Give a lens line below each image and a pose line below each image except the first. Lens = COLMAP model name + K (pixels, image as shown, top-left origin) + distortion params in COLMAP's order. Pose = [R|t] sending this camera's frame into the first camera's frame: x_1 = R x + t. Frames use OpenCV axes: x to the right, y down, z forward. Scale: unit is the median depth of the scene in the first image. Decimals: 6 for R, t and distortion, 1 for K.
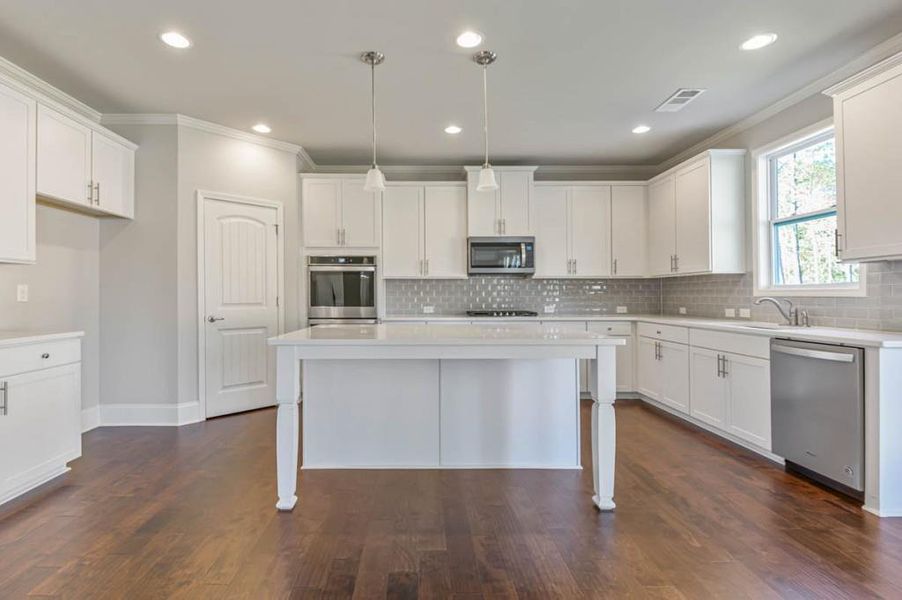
lens RADIAL K [[440.1, 0, 420.0], [0, 440.1, 291.3], [0, 0, 1]] dist [0.001205, -0.000430]
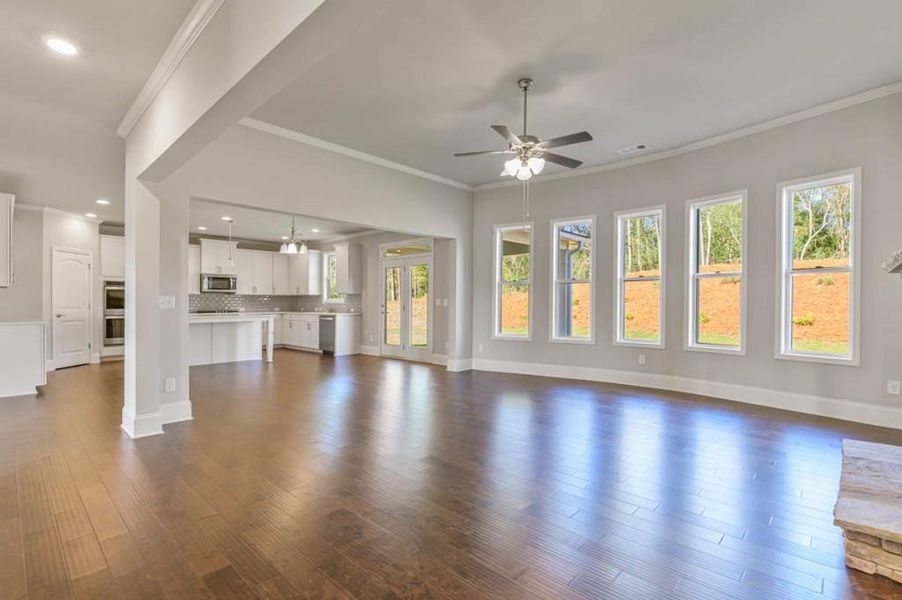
lens RADIAL K [[427.9, 0, 451.0], [0, 427.9, 300.0], [0, 0, 1]] dist [0.003729, -0.000034]
pose [[0.694015, 0.005807, 0.719937, -0.533750], [-0.008683, 0.999962, 0.000305, -0.014702], [-0.719908, -0.006463, 0.694040, -1.235731]]
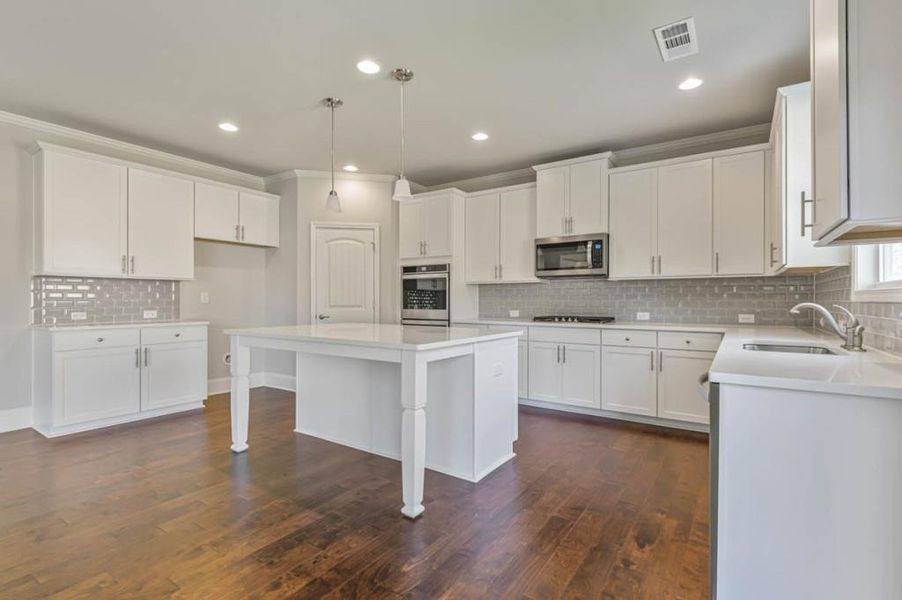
lens RADIAL K [[421.4, 0, 455.8], [0, 421.4, 298.8], [0, 0, 1]] dist [0.003479, -0.000098]
pose [[0.827618, 0.000006, -0.561292, 0.509061], [0.003409, 0.999982, 0.005036, 0.002608], [0.561282, -0.006081, 0.827602, 0.139297]]
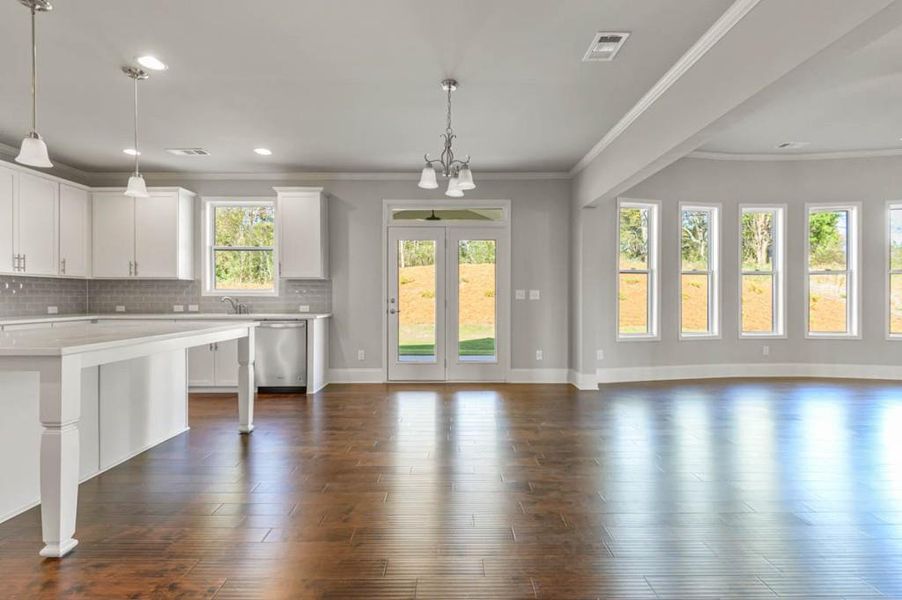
lens RADIAL K [[430.2, 0, 450.0], [0, 430.2, 294.9], [0, 0, 1]] dist [-0.001685, -0.000172]
pose [[0.002833, 0.003203, 0.999991, -0.547941], [-0.011871, 0.999925, -0.003169, 0.001267], [-0.999926, -0.011862, 0.002871, 0.139851]]
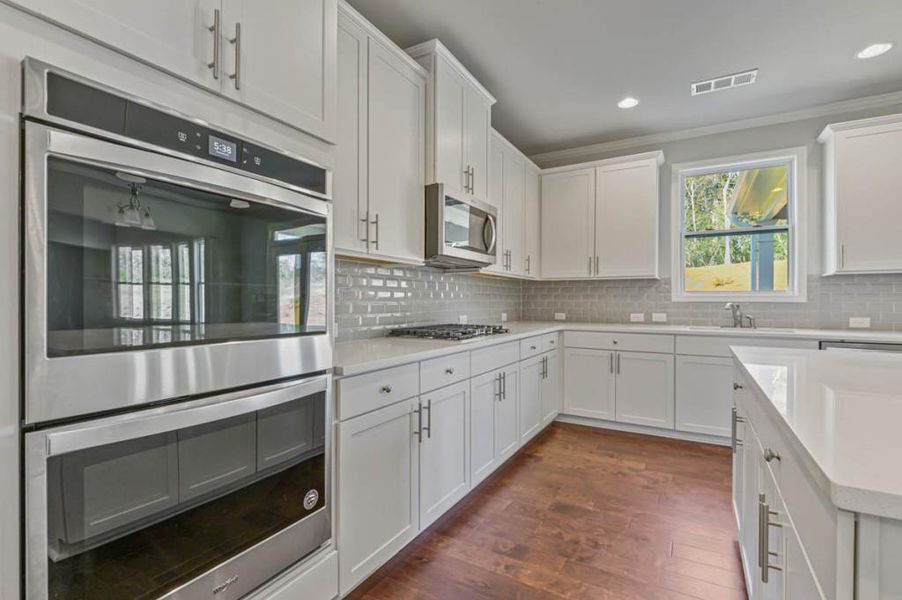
lens RADIAL K [[421.4, 0, 455.8], [0, 421.4, 298.8], [0, 0, 1]] dist [0.003479, -0.000098]
pose [[0.491395, 0.005375, 0.870920, -0.315638], [-0.012621, 0.999920, 0.000950, 0.008593], [-0.870846, -0.011459, 0.491423, 0.781345]]
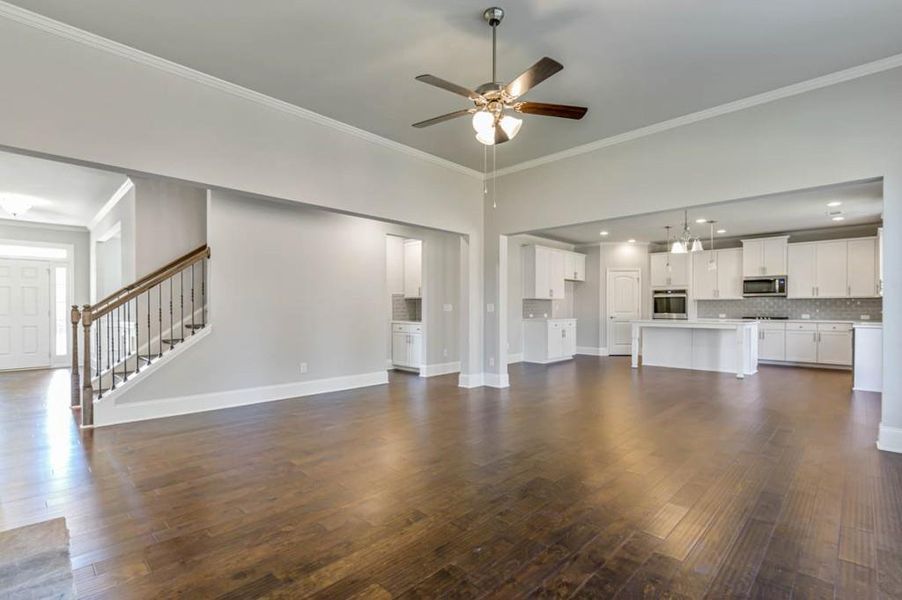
lens RADIAL K [[428.8, 0, 449.0], [0, 428.8, 310.9], [0, 0, 1]] dist [-0.002808, -0.001426]
pose [[0.714250, 0.005320, -0.699871, 0.523118], [0.007035, 0.999866, 0.014780, -0.016000], [0.699856, -0.015480, 0.714117, -1.260884]]
